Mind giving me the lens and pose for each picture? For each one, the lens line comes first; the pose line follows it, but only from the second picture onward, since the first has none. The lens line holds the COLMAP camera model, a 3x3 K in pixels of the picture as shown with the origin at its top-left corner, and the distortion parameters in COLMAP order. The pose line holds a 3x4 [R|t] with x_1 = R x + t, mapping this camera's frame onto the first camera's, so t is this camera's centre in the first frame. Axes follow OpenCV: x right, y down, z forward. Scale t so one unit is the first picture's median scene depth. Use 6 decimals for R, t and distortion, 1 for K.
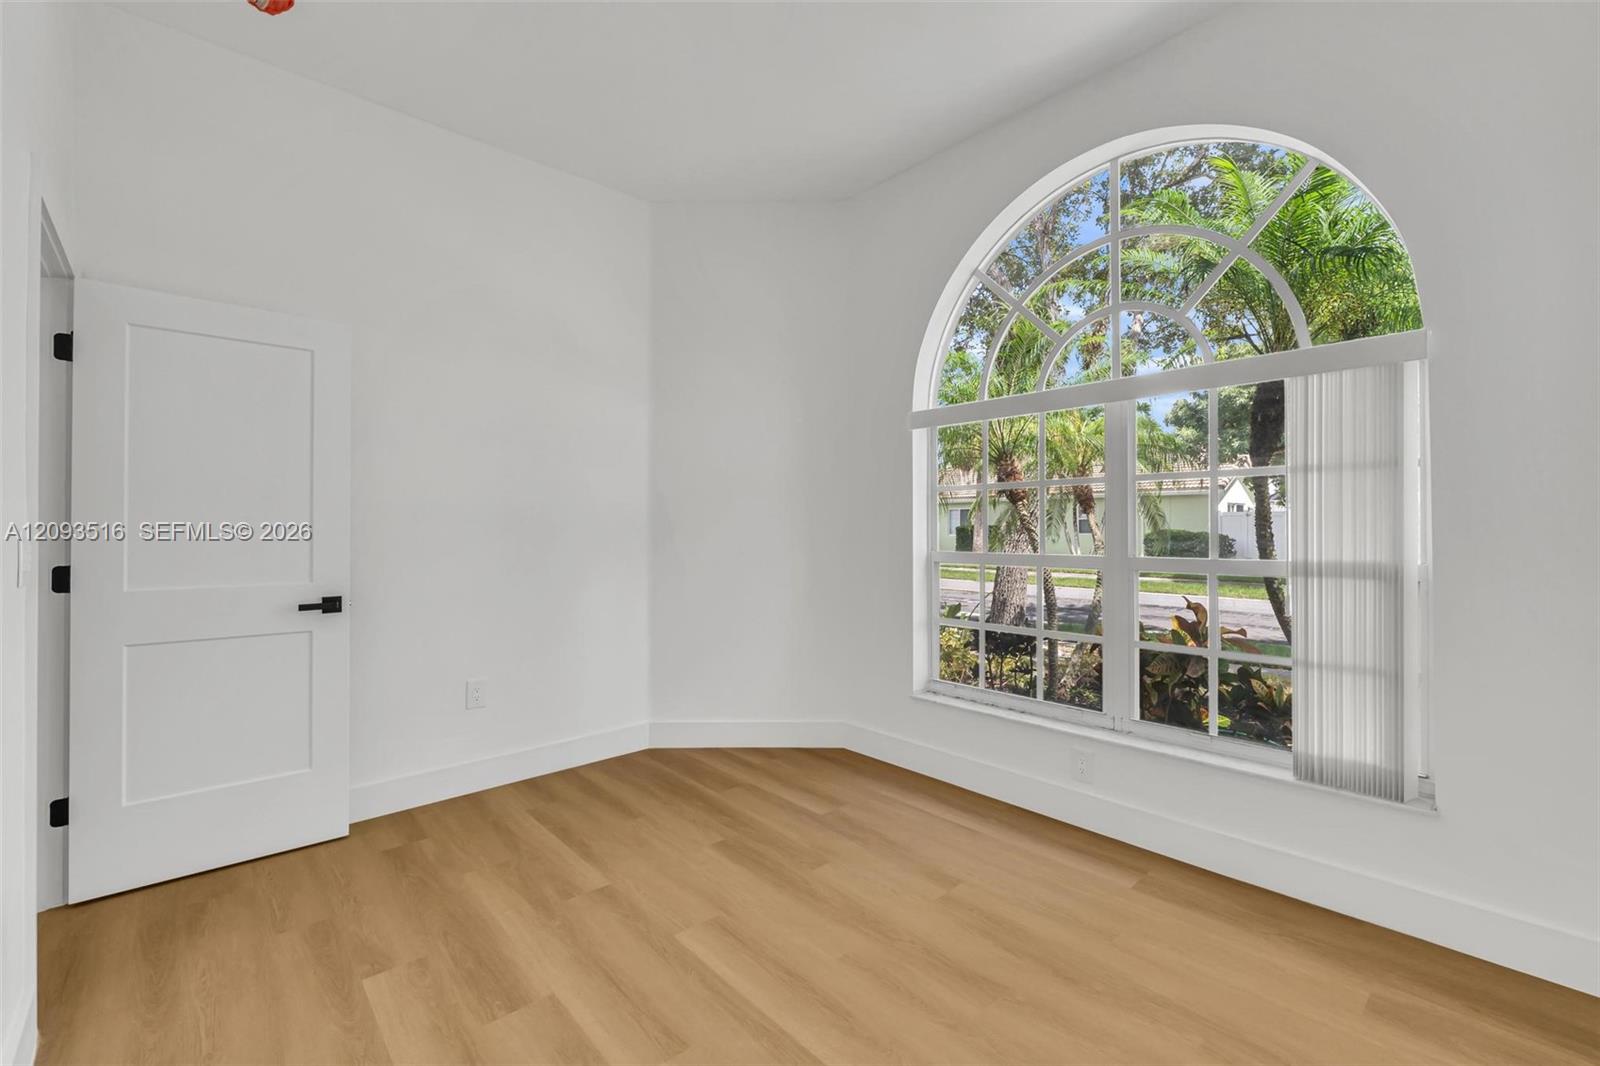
lens RADIAL K [[677.8, 0, 787.9], [0, 677.8, 529.8], [0, 0, 1]] dist [-0.001863, -0.000288]
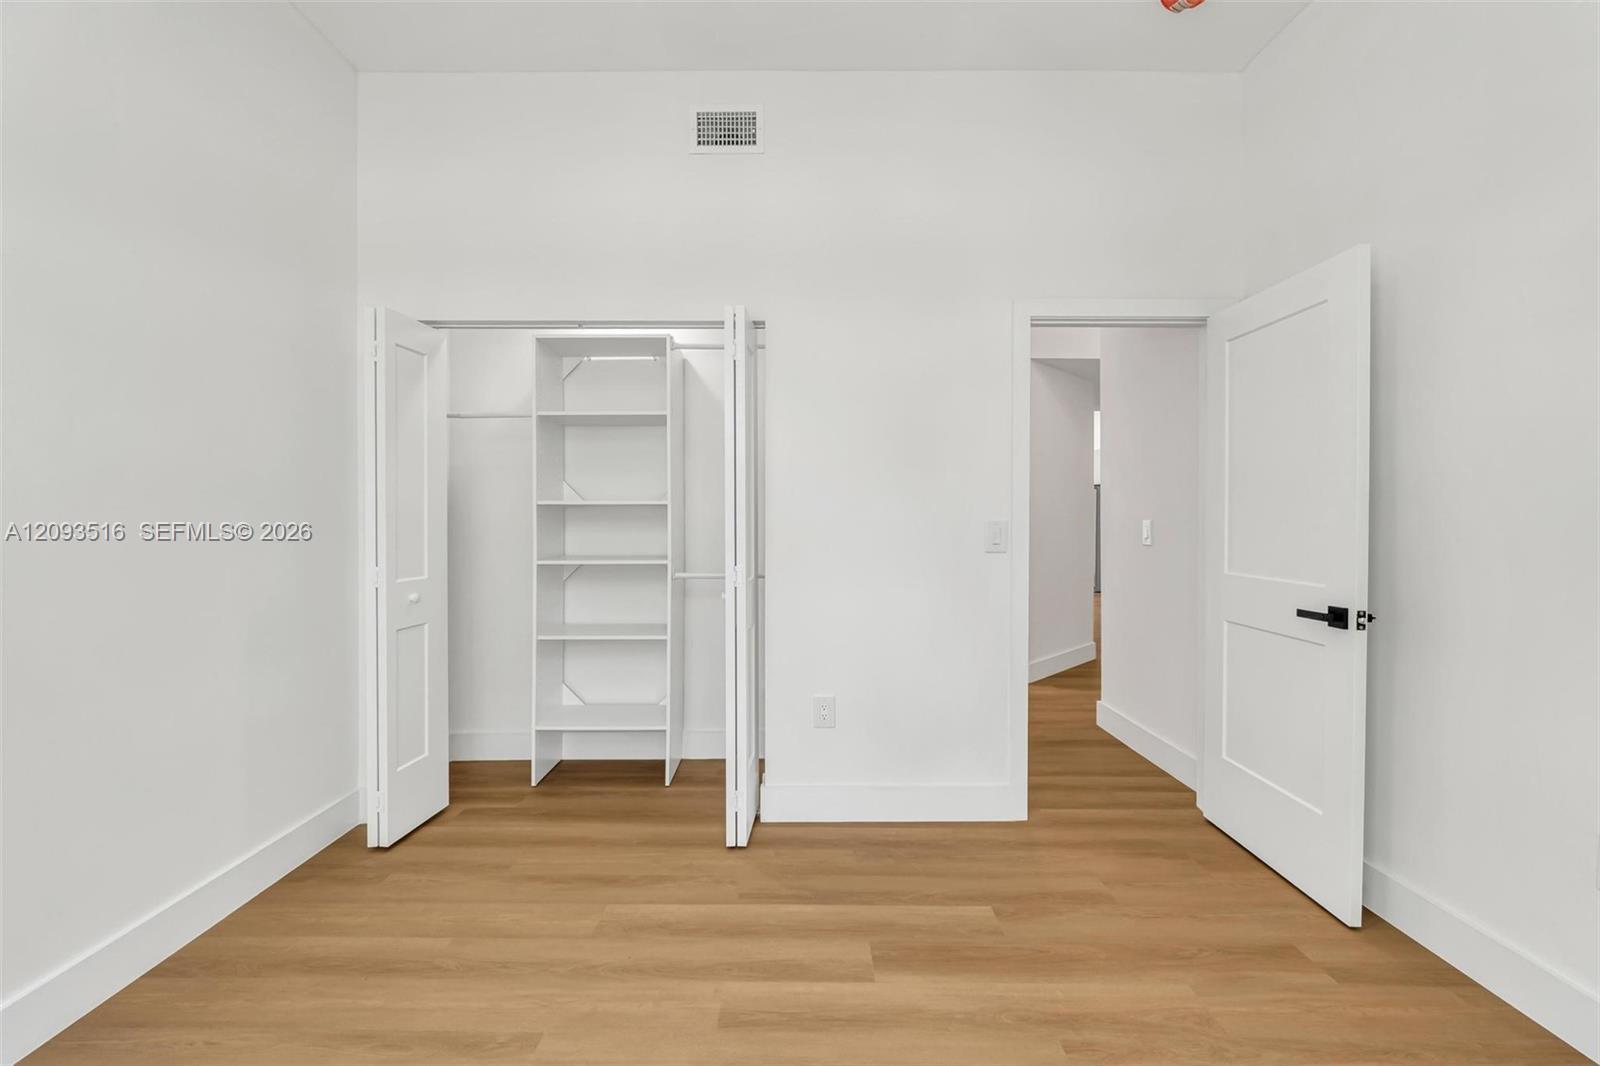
lens RADIAL K [[671.2, 0, 804.2], [0, 671.2, 530.1], [0, 0, 1]] dist [-0.002268, -0.000188]
pose [[-0.653450, 0.016460, -0.756791, 0.321916], [0.003454, 0.999818, 0.018764, -0.007372], [0.756962, 0.009648, -0.653387, 1.075254]]
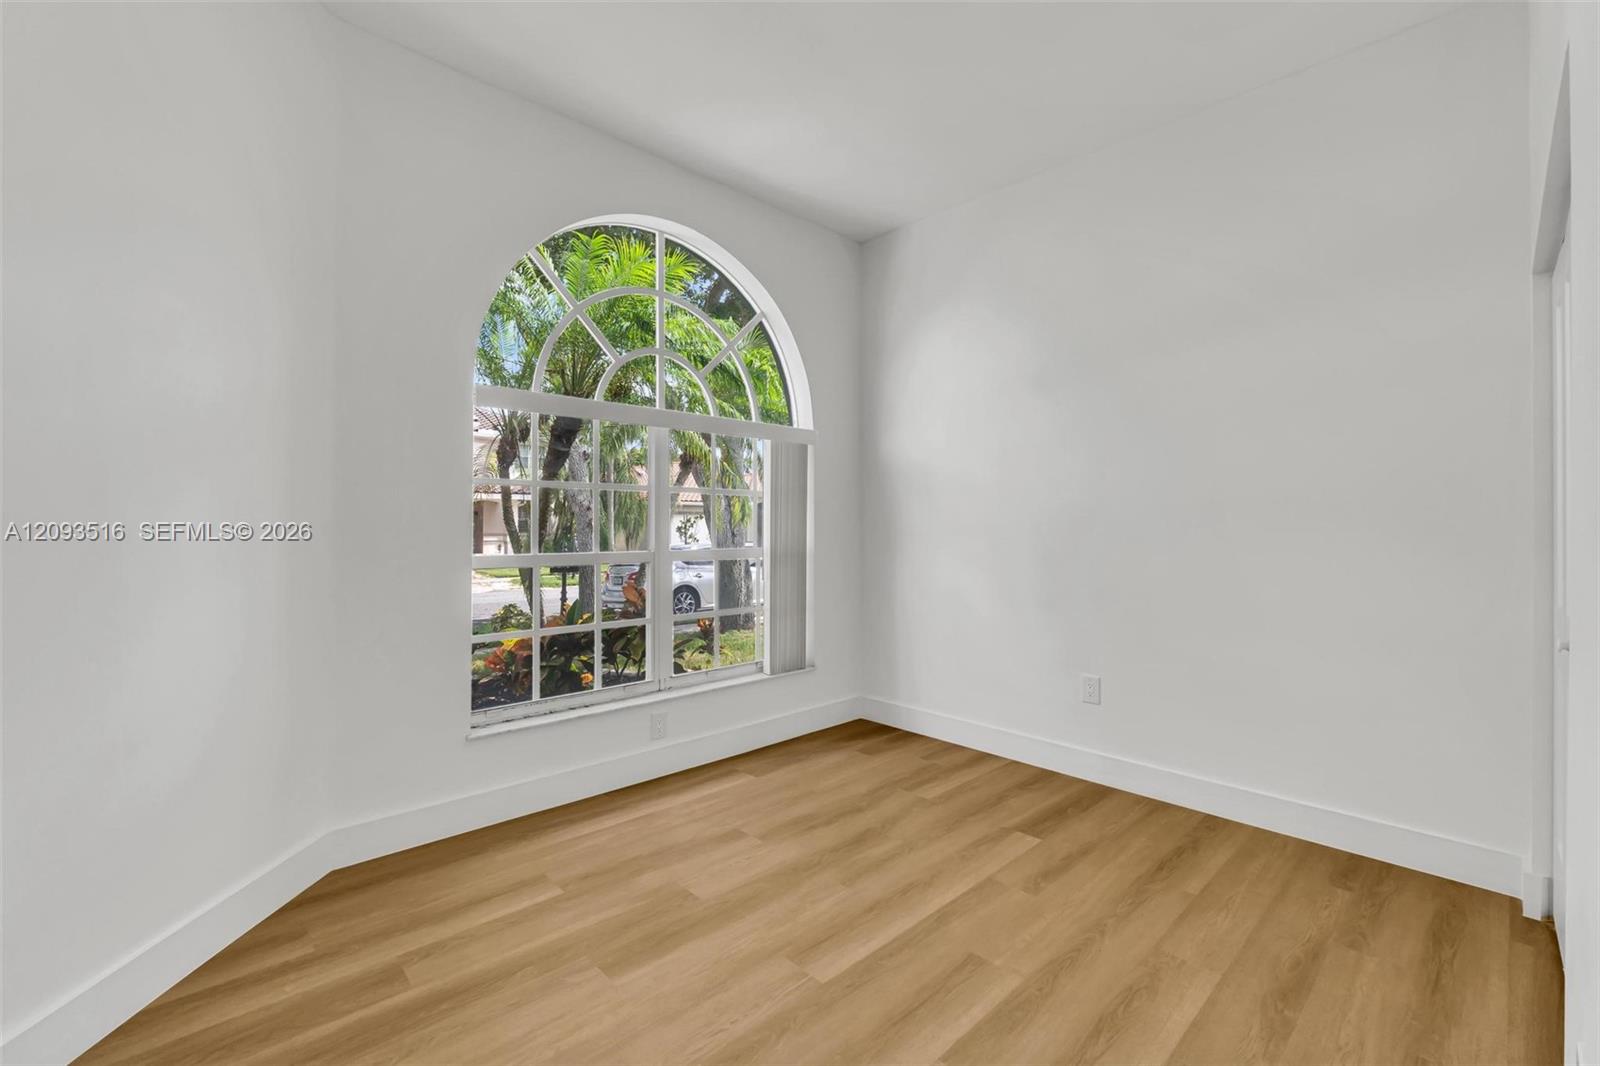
lens RADIAL K [[704.8, 0, 804.8], [0, 704.8, 523.8], [0, 0, 1]] dist [-0.002030, -0.000190]
pose [[-0.054762, 0.003036, 0.998495, -0.862428], [-0.004257, 0.999986, -0.003274, -0.007347], [-0.998490, -0.004430, -0.054748, 0.841552]]
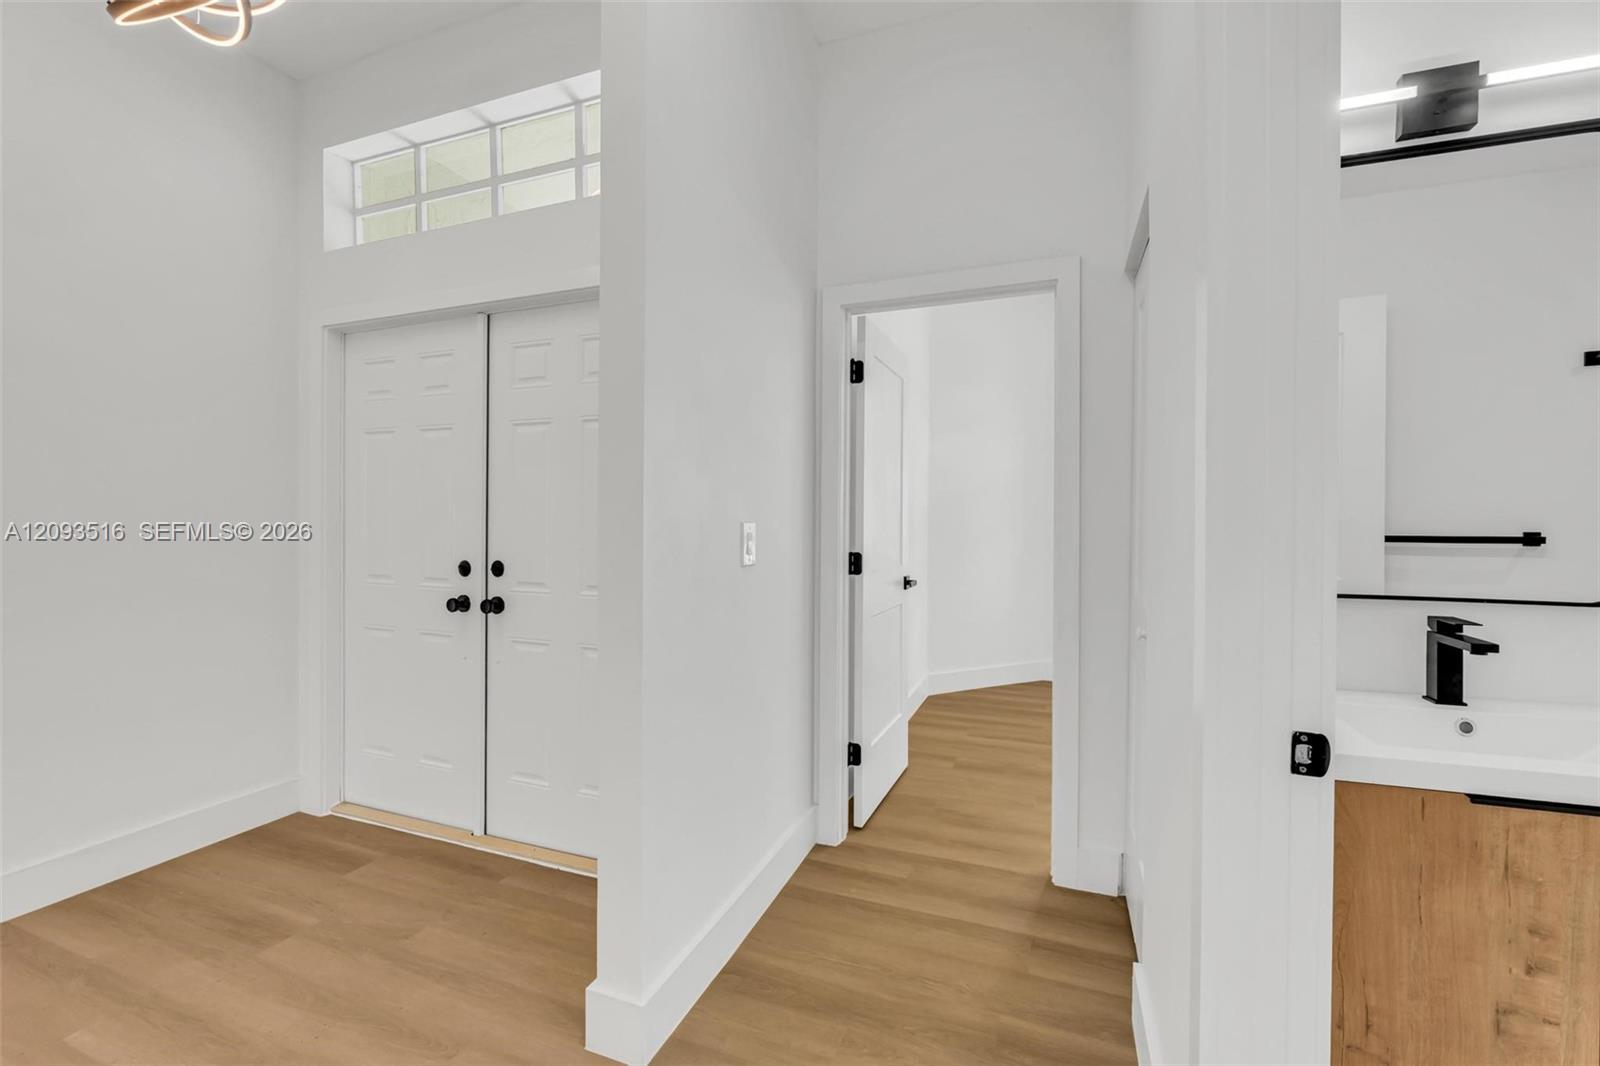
lens RADIAL K [[671.2, 0, 804.2], [0, 671.2, 530.1], [0, 0, 1]] dist [-0.002268, -0.000188]
pose [[0.882873, 0.013087, 0.469429, -1.491348], [-0.016071, 0.999868, 0.002349, 0.011212], [-0.469337, -0.009618, 0.882967, -0.018517]]
